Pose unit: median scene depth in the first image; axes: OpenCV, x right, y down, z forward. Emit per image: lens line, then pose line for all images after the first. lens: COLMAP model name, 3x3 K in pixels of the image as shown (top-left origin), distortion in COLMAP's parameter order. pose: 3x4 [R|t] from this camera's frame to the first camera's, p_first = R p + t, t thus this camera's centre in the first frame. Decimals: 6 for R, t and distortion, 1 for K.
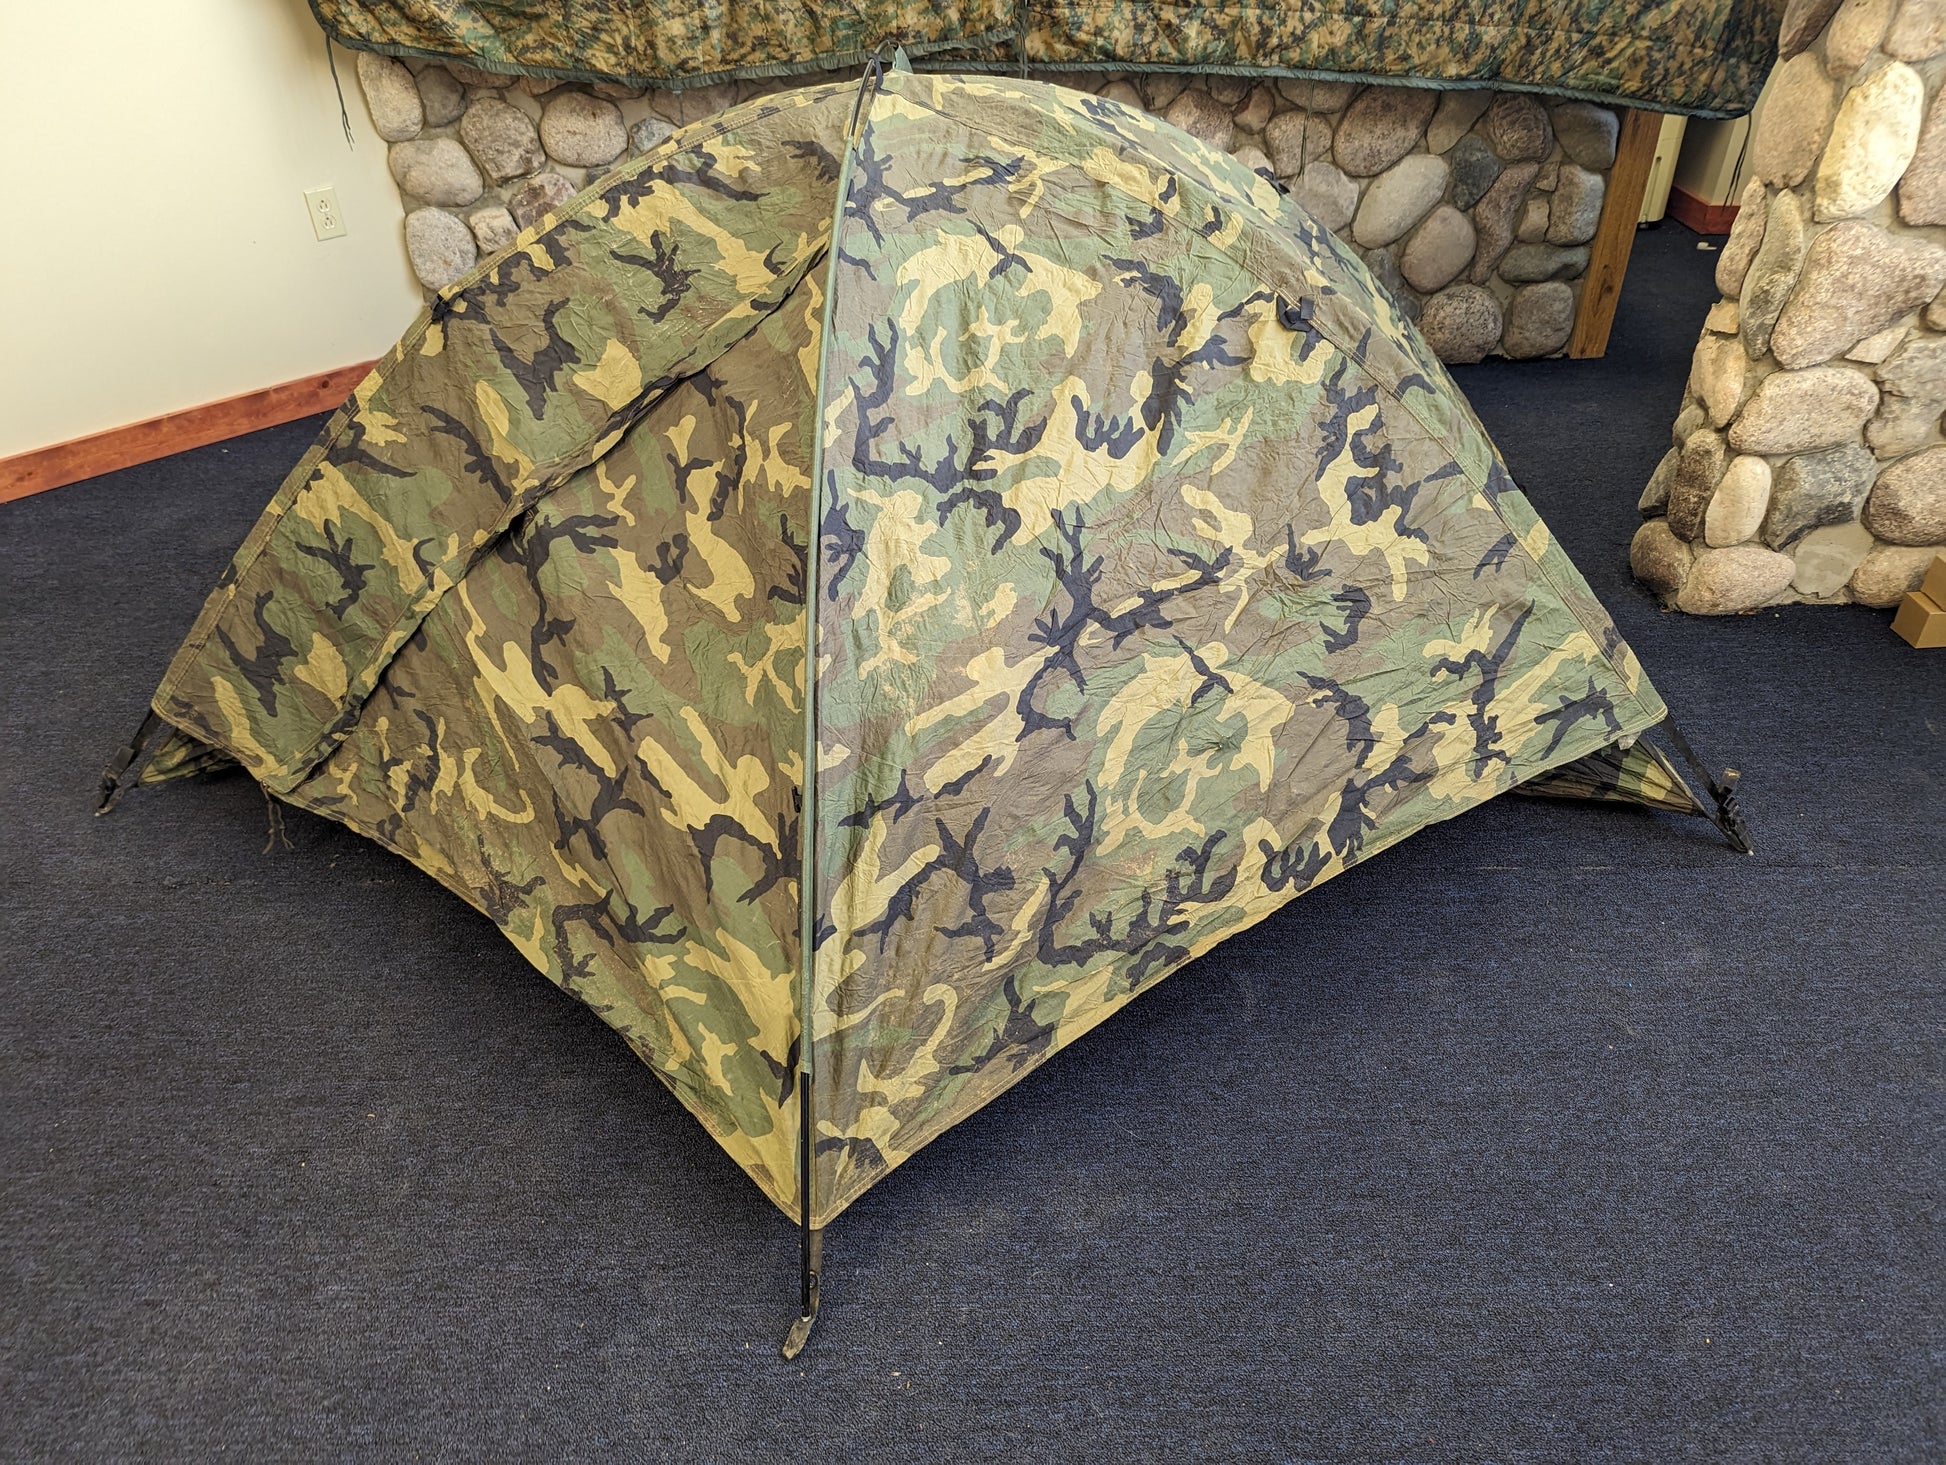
lens RADIAL K [[1388.4, 0, 956.1], [0, 1388.4, 705.8], [0, 0, 1]] dist [0.044811, -0.029913]
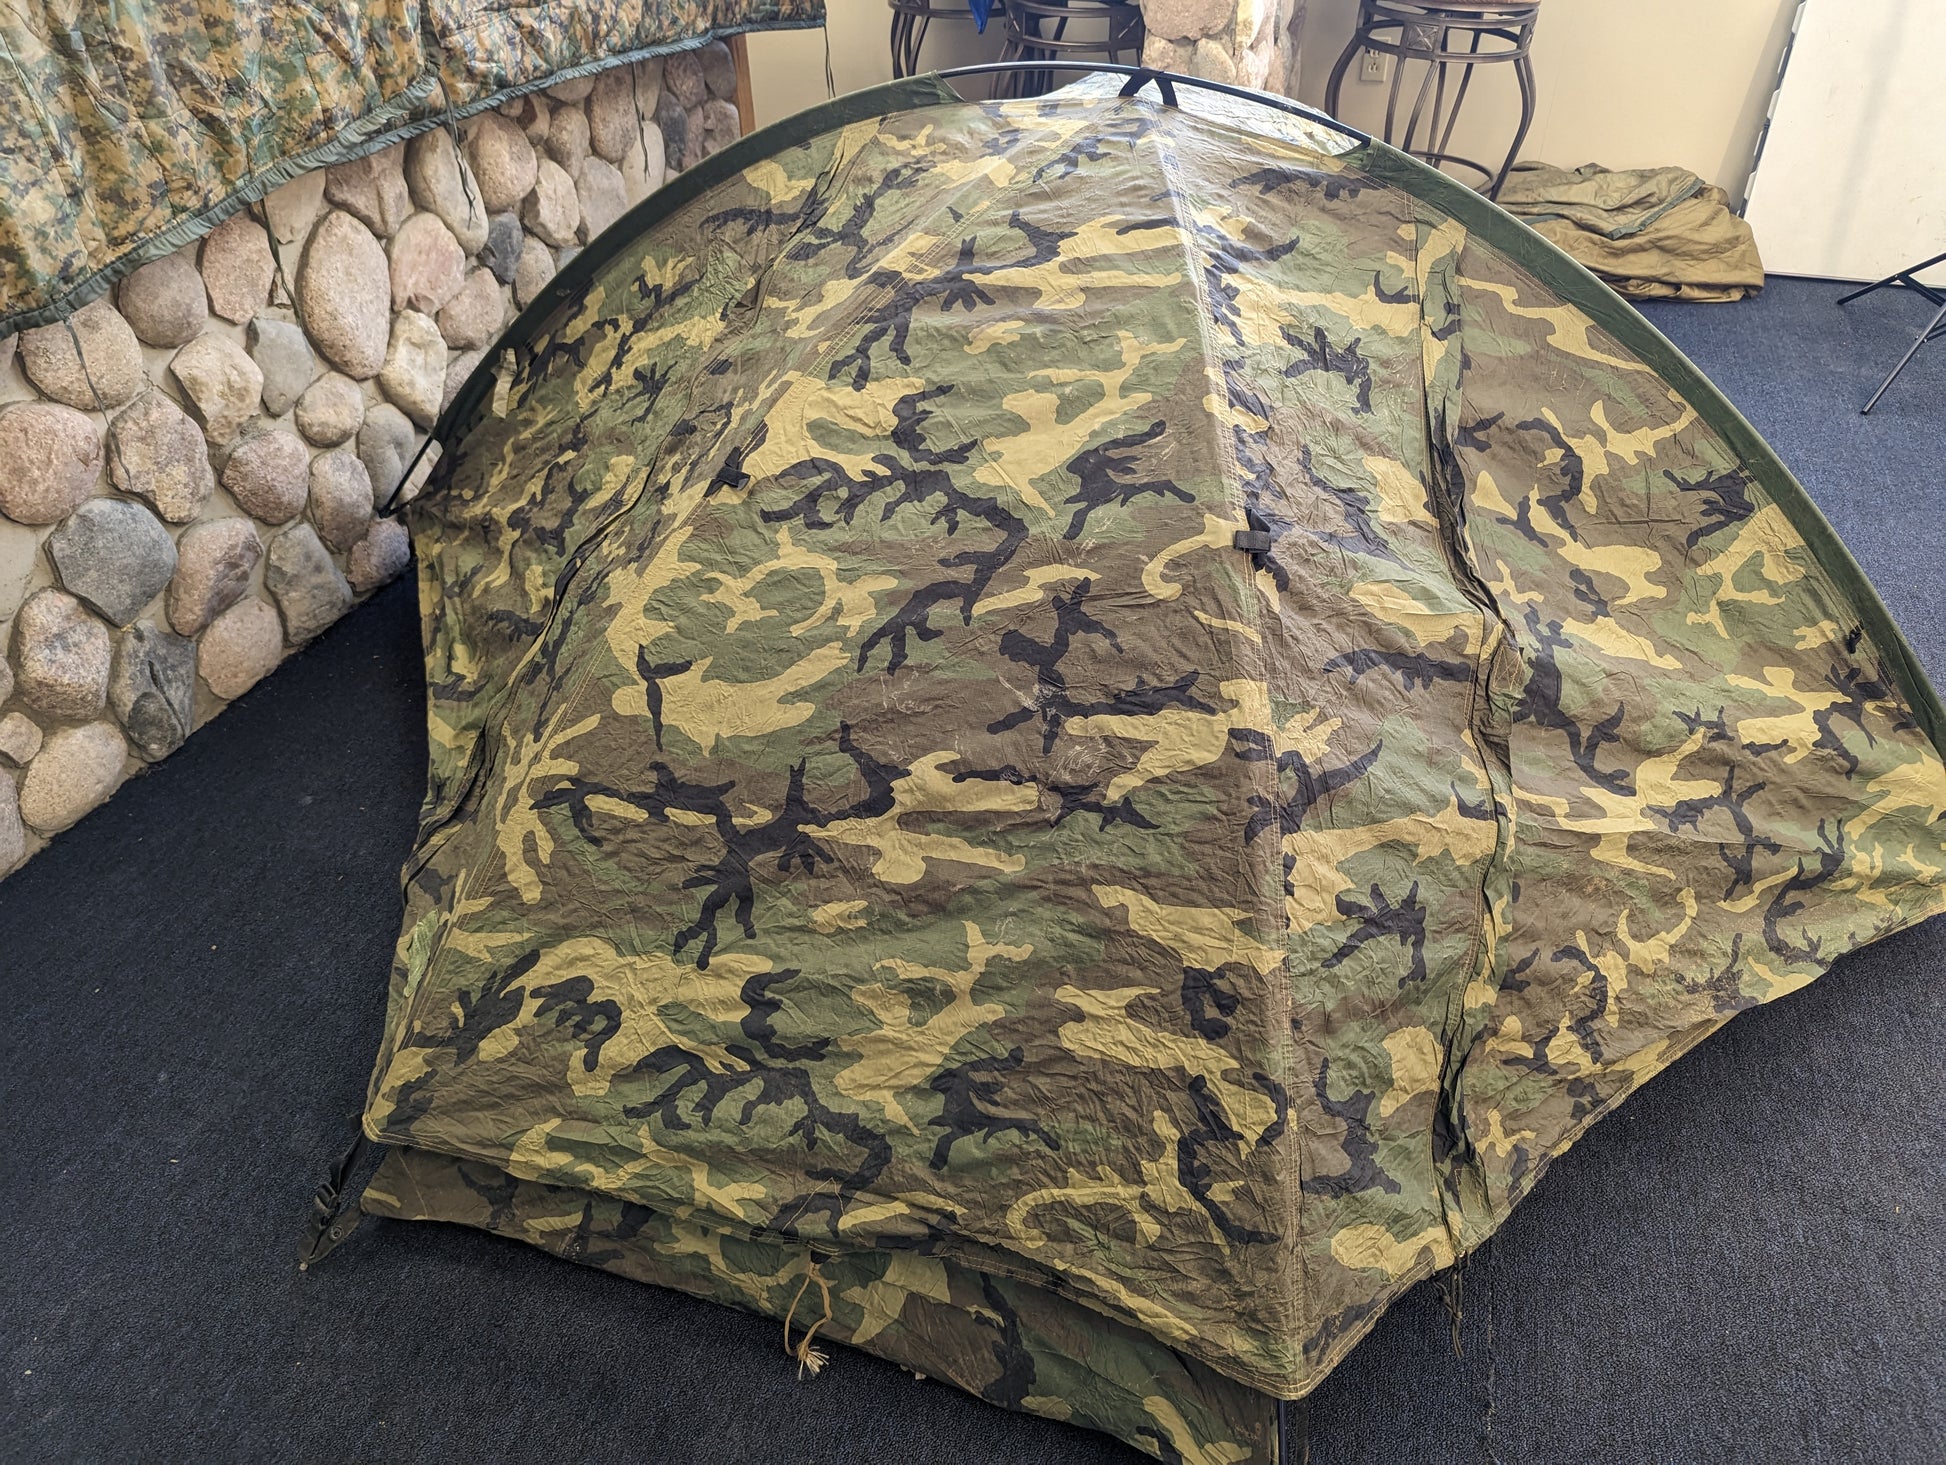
lens RADIAL K [[1388.4, 0, 976.0], [0, 1388.4, 700.0], [0, 0, 1]] dist [0.044811, -0.029913]
pose [[0.291151, -0.558655, 0.776618, -0.864742], [0.529651, 0.770151, 0.355439, -0.477273], [-0.796681, 0.307850, 0.520122, 0.690293]]
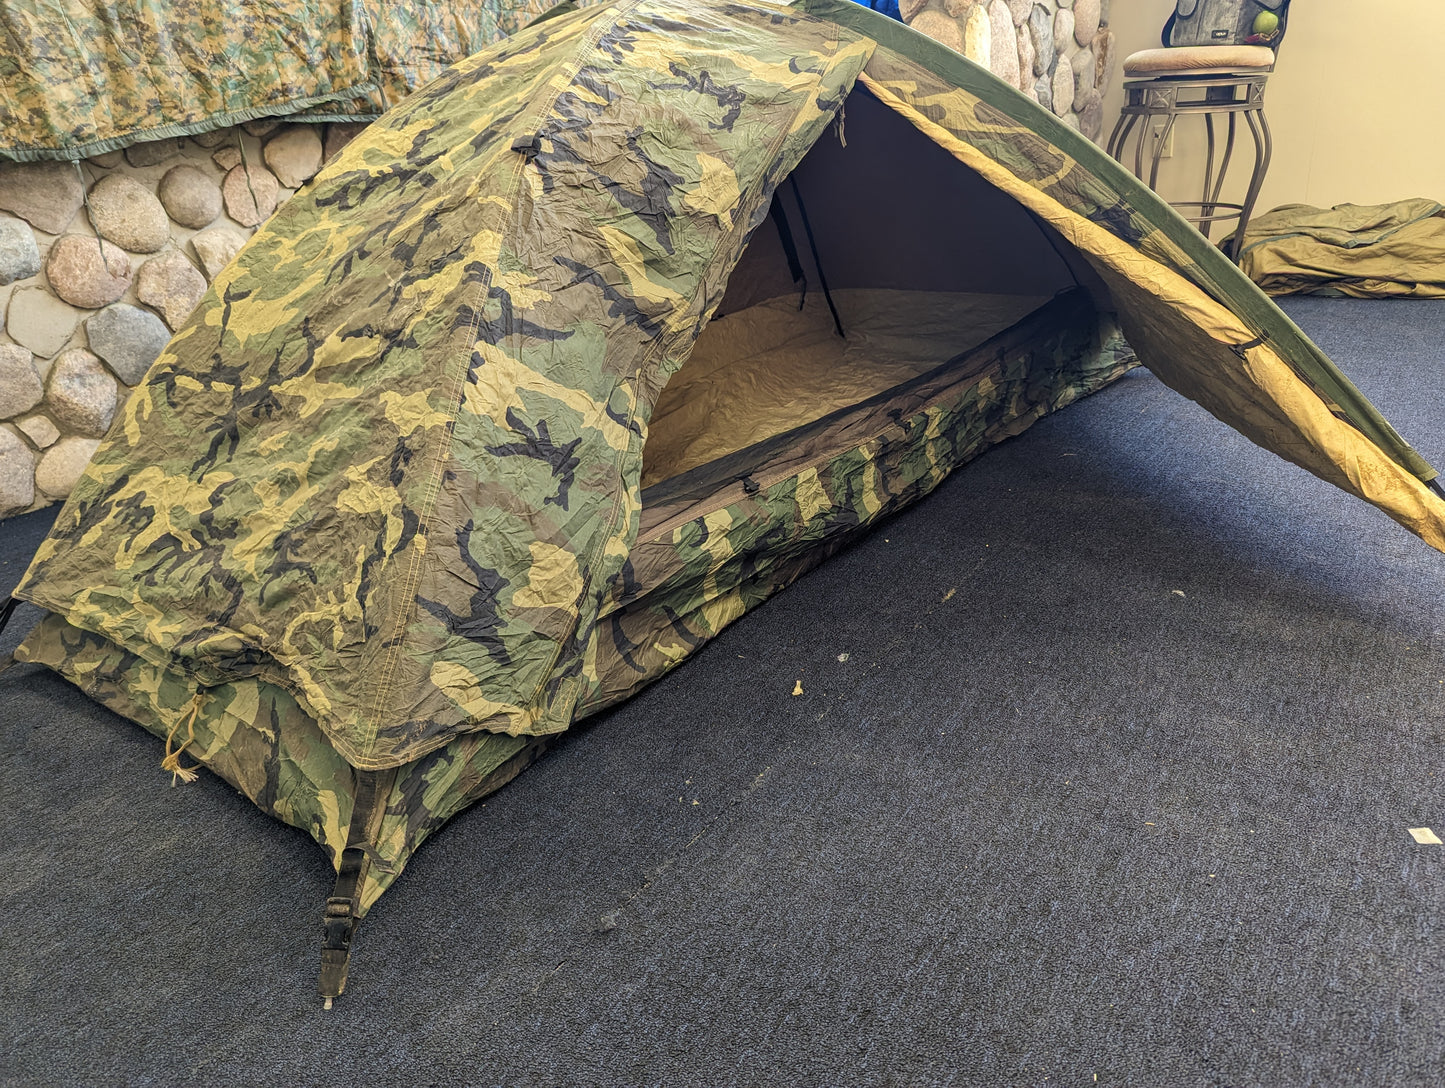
lens RADIAL K [[1031.0, 0, 730.6], [0, 1031.0, 529.7], [0, 0, 1]] dist [0.044811, -0.029913]
pose [[0.584776, -0.344303, 0.734502, -0.777344], [0.505408, 0.862878, 0.002097, -0.008212], [-0.634508, 0.369997, 0.678603, 0.485396]]
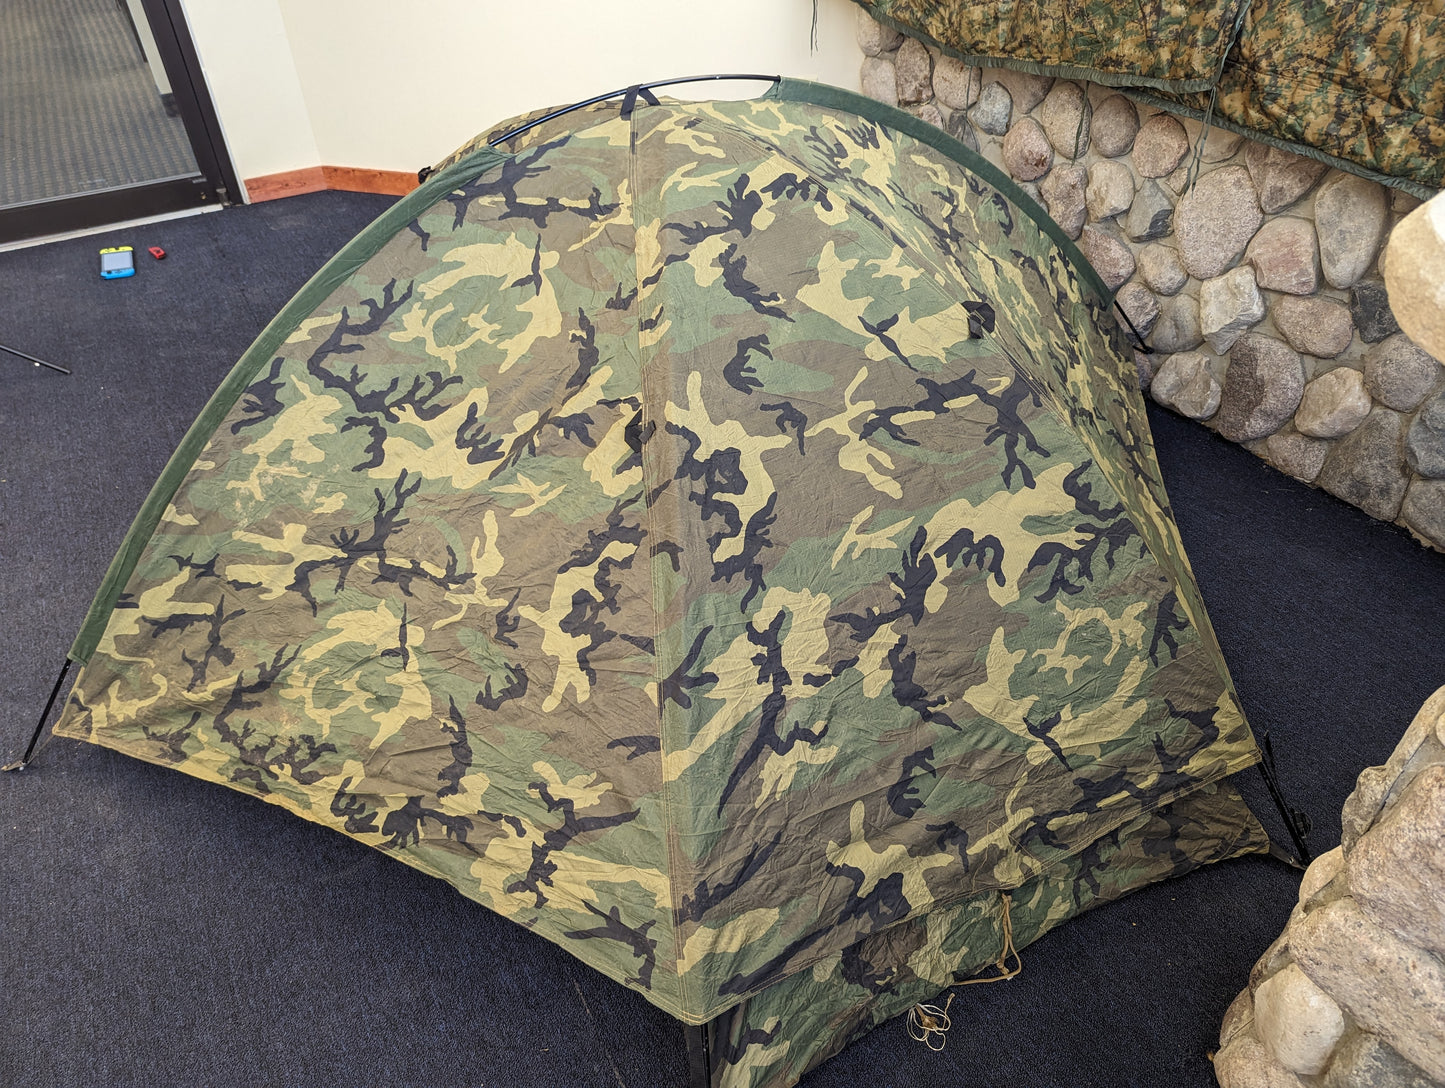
lens RADIAL K [[1031.0, 0, 725.9], [0, 1031.0, 538.0], [0, 0, 1]] dist [0.044811, -0.029913]
pose [[0.501984, 0.536941, -0.678017, 0.719032], [-0.462268, 0.829143, 0.314373, -0.418211], [0.730973, 0.155615, 0.664427, 0.479716]]
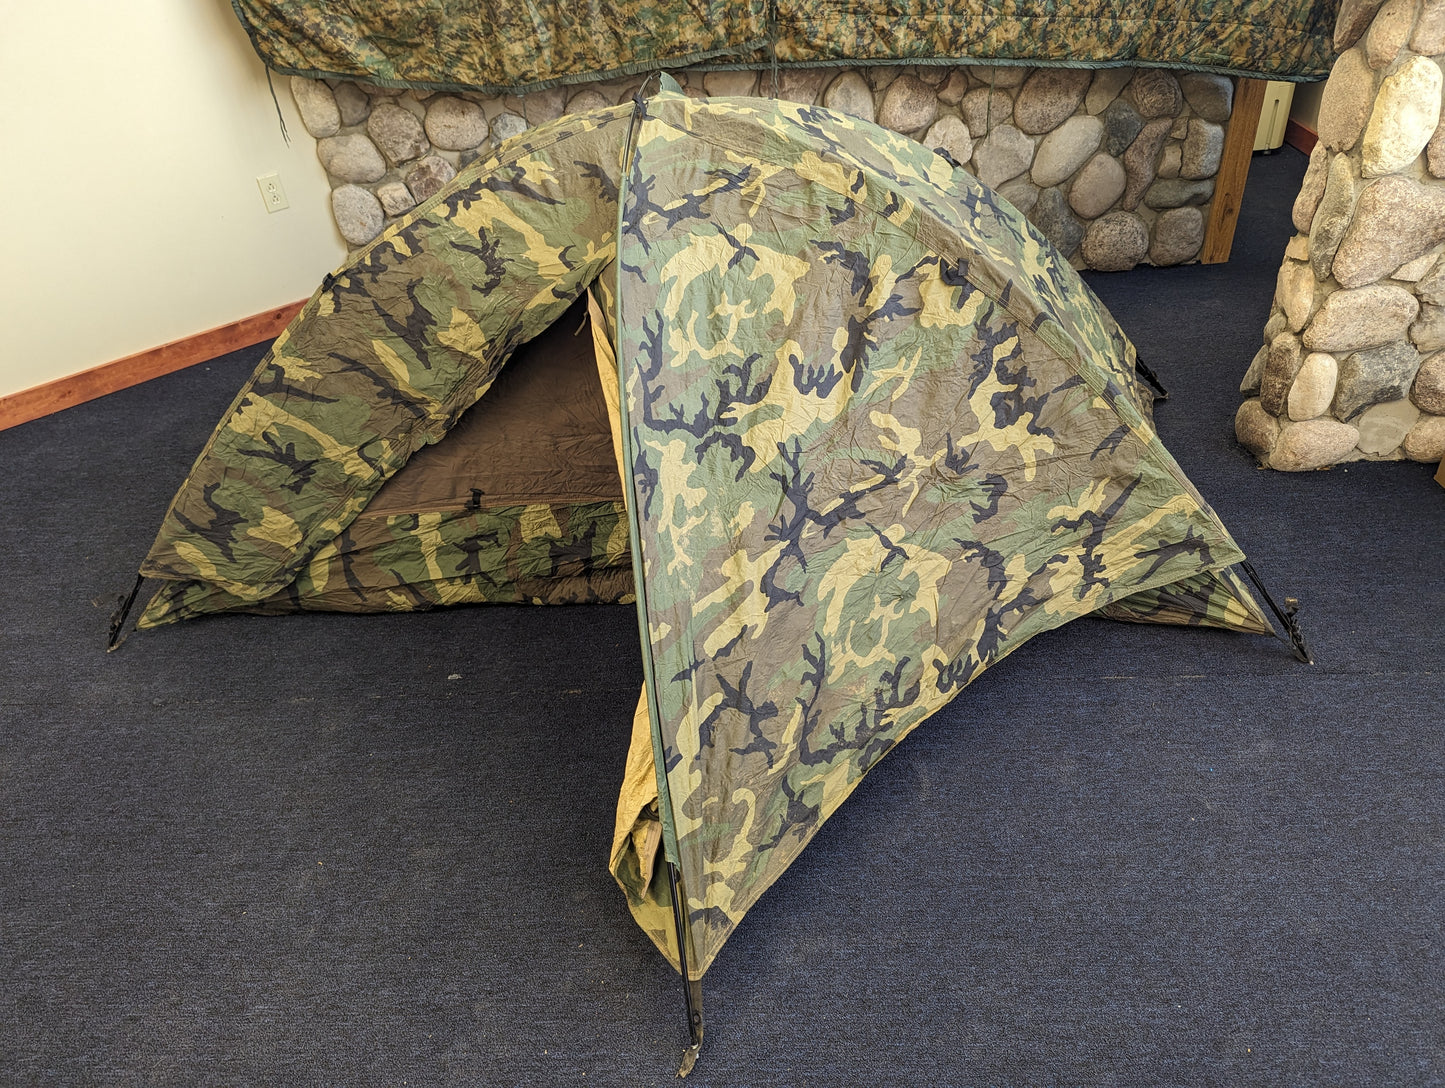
lens RADIAL K [[1031.0, 0, 729.2], [0, 1031.0, 528.9], [0, 0, 1]] dist [0.044811, -0.029913]
pose [[0.998532, -0.022563, -0.049239, 0.061674], [0.023742, 0.999442, 0.023505, -0.054035], [0.048681, -0.024640, 0.998510, -0.009080]]
